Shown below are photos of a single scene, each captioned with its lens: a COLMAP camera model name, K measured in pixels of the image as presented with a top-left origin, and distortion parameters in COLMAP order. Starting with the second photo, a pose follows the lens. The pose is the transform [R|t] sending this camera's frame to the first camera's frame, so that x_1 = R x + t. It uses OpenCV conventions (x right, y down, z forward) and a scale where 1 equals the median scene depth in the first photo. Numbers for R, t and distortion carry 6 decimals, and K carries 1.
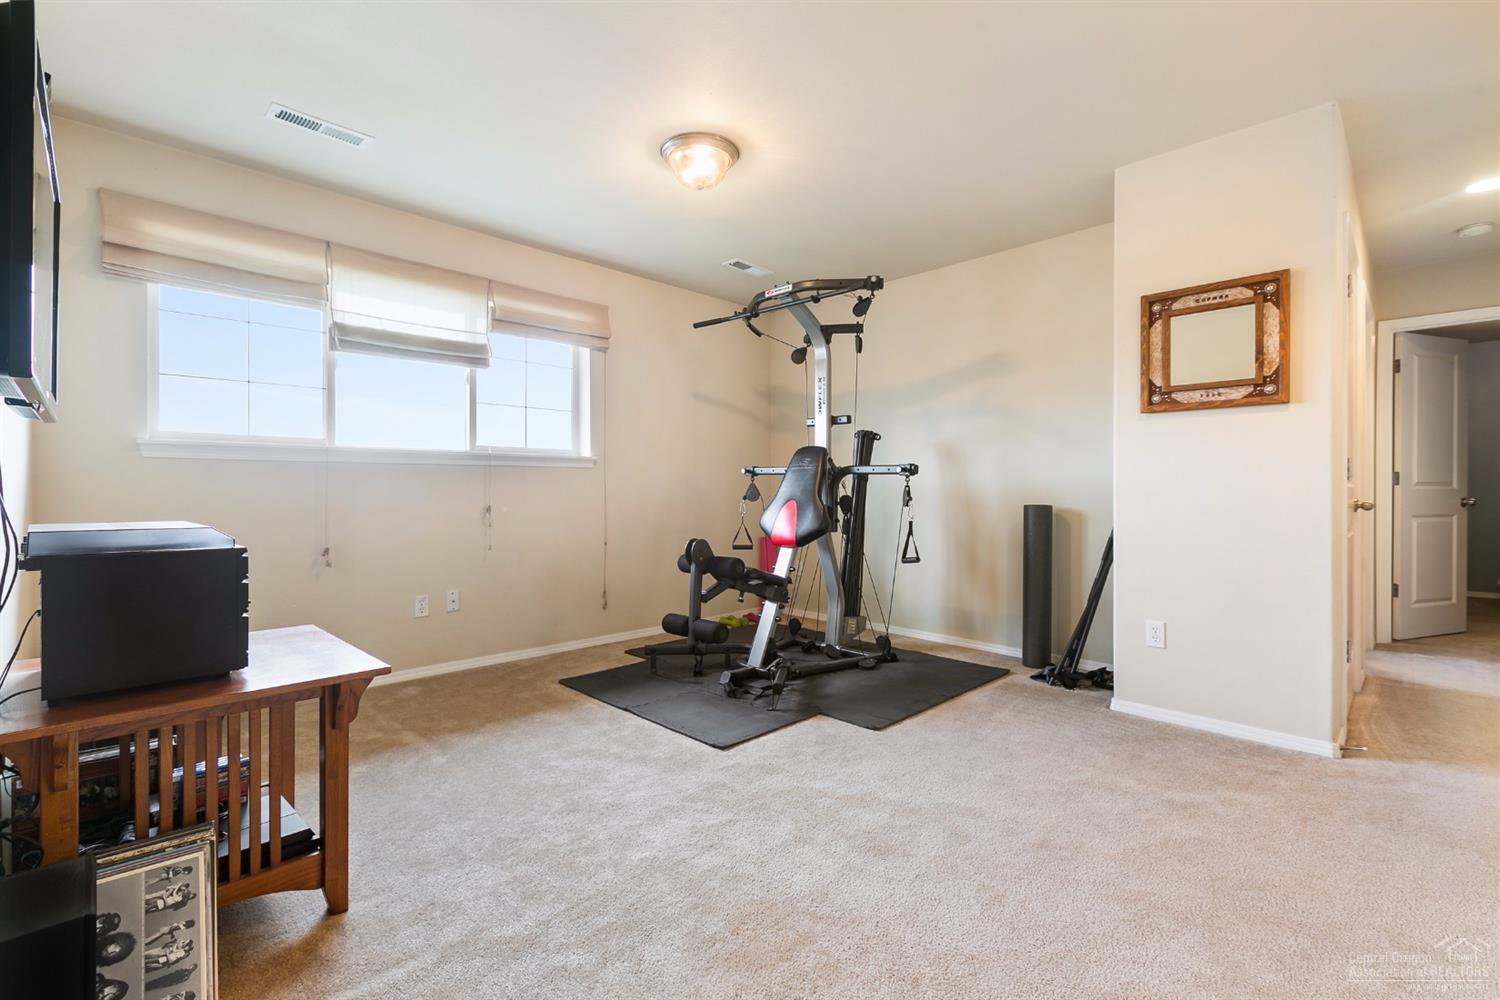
lens RADIAL K [[662.0, 0, 750.0], [0, 662.0, 500.0], [0, 0, 1]] dist [-0.001423, -0.000191]
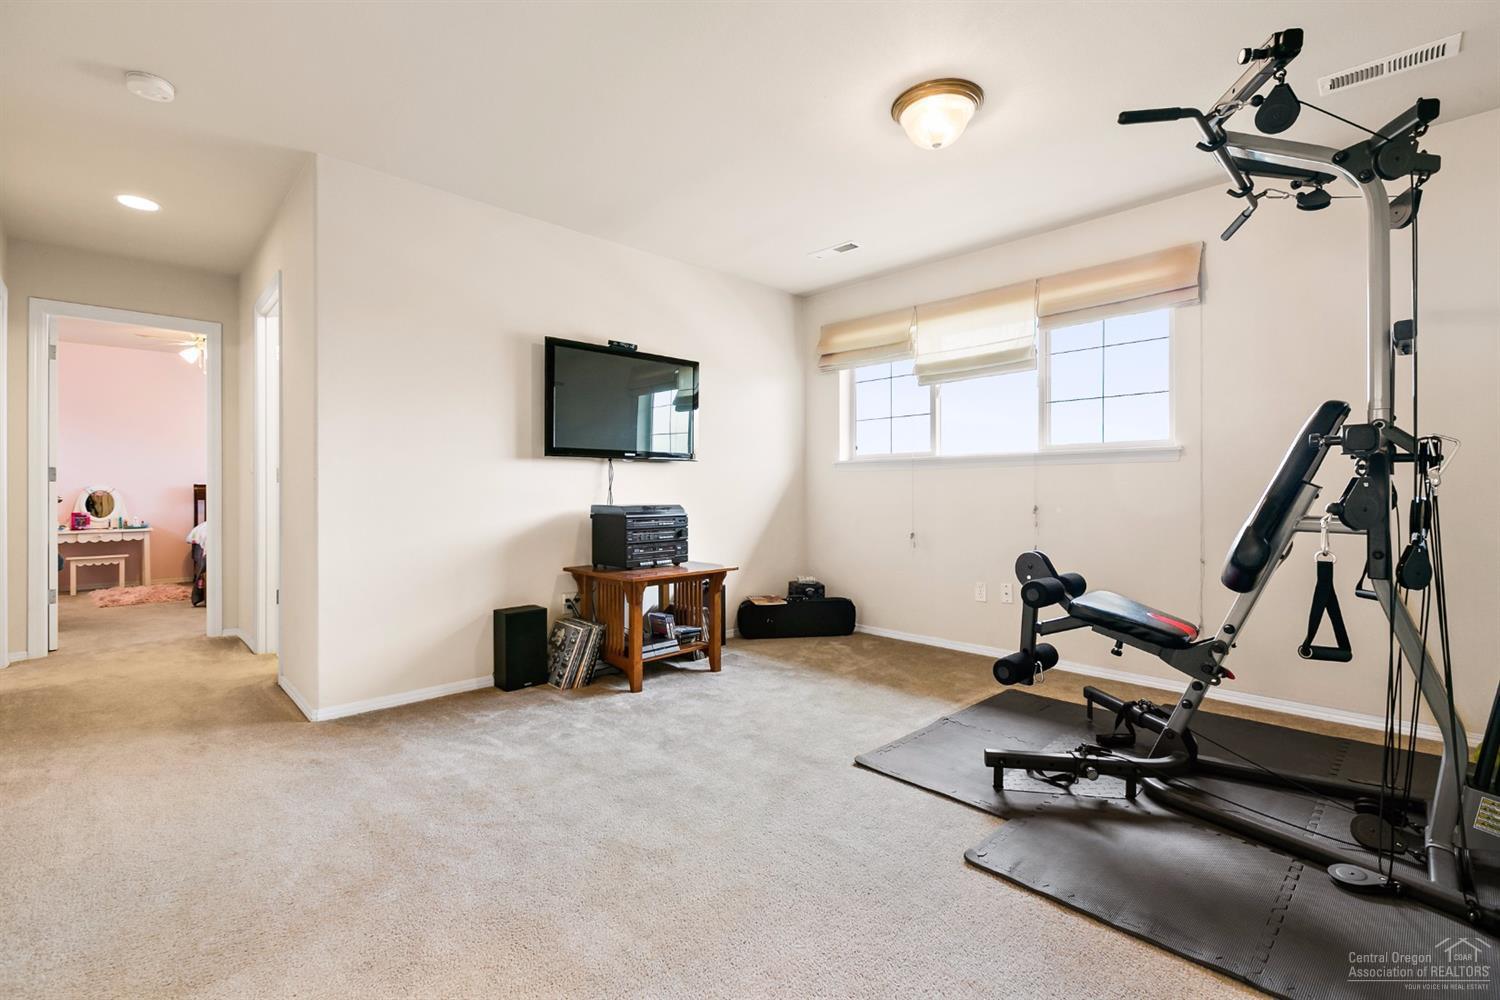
lens RADIAL K [[662.0, 0, 750.0], [0, 662.0, 500.0], [0, 0, 1]] dist [-0.001423, -0.000191]
pose [[-0.017328, 0.013590, -0.999758, 0.672268], [-0.010525, 0.999850, 0.013773, -0.009740], [0.999794, 0.010761, -0.017182, 0.639789]]
